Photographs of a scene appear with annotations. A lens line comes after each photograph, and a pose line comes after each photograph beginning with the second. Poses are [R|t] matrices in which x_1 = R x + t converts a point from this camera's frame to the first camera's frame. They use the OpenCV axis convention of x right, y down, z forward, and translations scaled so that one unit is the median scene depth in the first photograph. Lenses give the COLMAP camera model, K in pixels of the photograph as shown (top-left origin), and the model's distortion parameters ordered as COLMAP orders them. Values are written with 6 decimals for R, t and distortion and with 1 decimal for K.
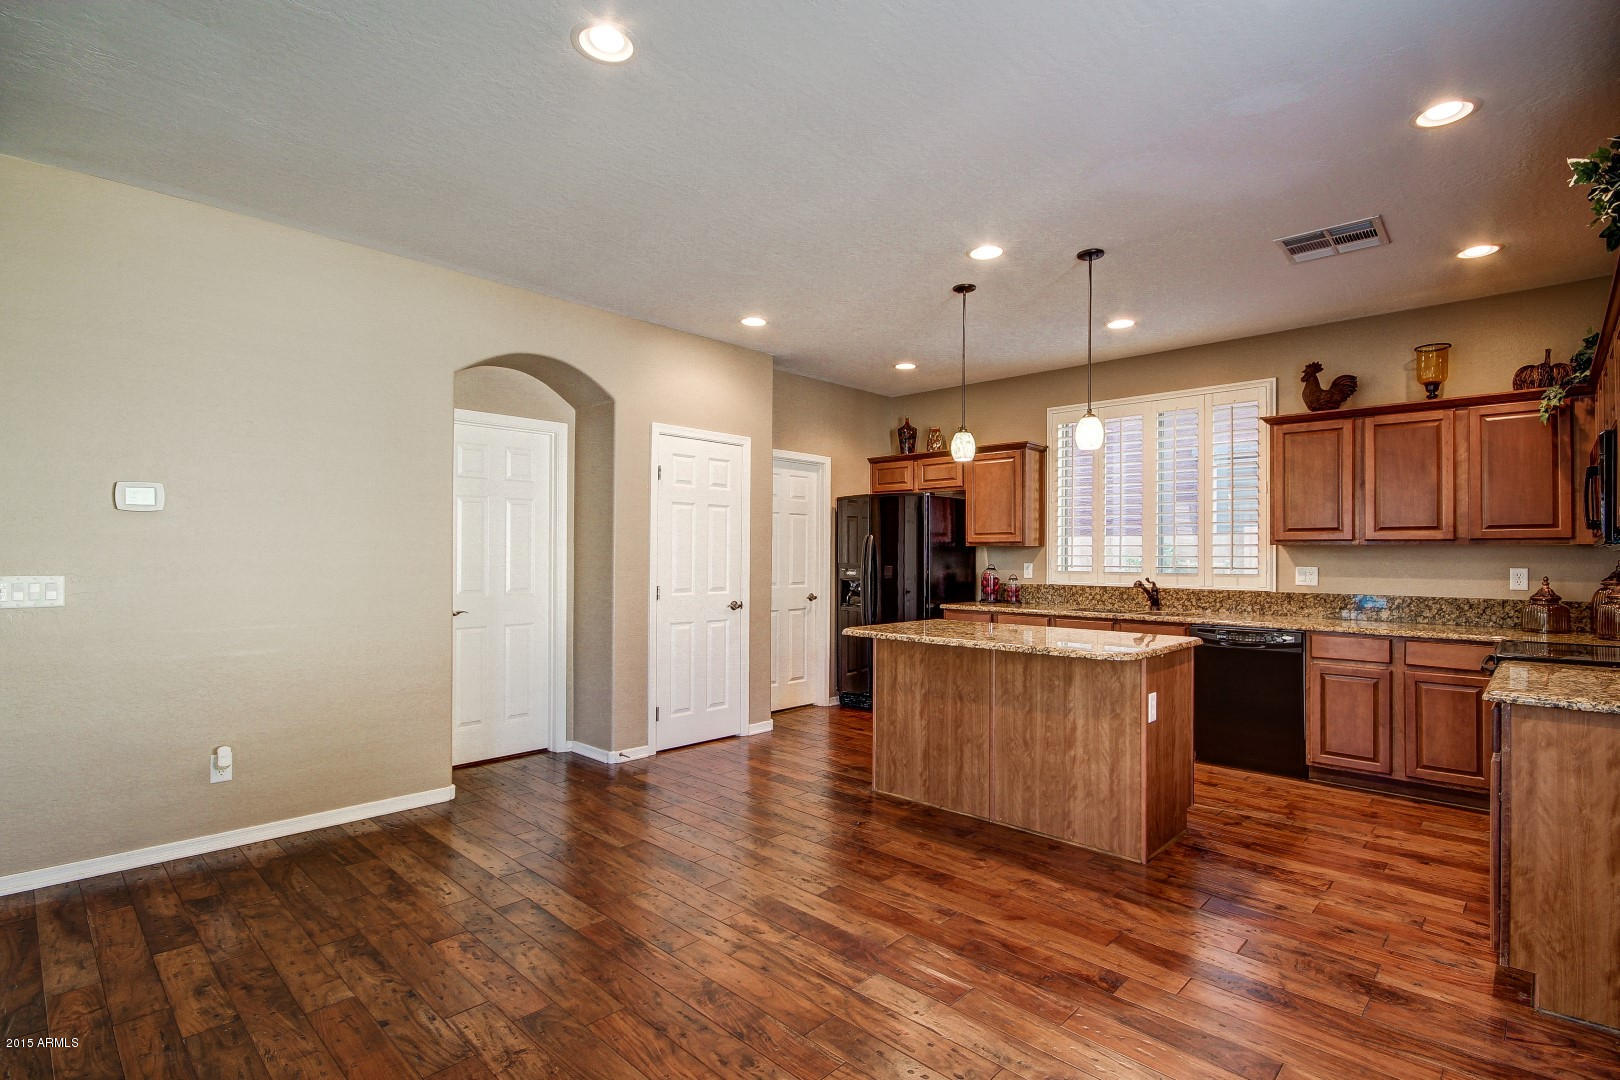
lens RADIAL K [[779.5, 0, 832.2], [0, 779.5, 545.4], [0, 0, 1]] dist [0.000918, 0.000153]
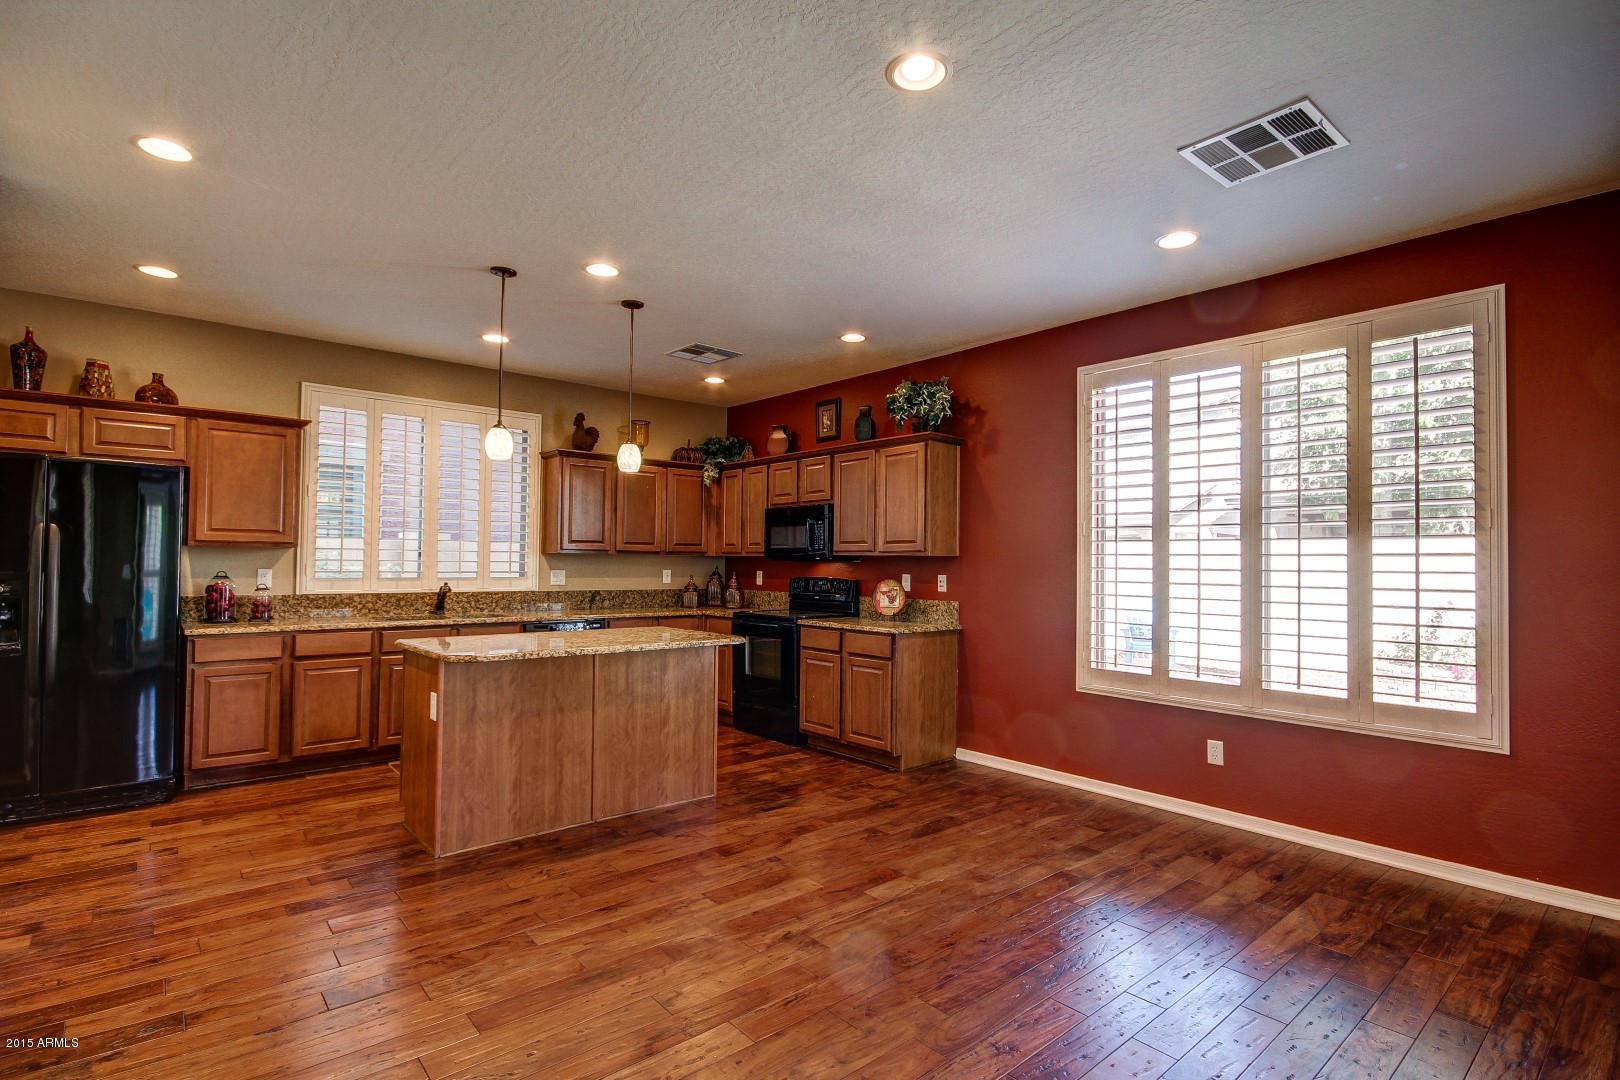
lens RADIAL K [[764.1, 0, 811.8], [0, 764.1, 547.9], [0, 0, 1]] dist [-0.004791, -0.000459]
pose [[0.121855, 0.017335, 0.992397, -0.704890], [-0.021308, 0.999663, -0.014846, 0.001608], [-0.992319, -0.019337, 0.122183, 0.550131]]
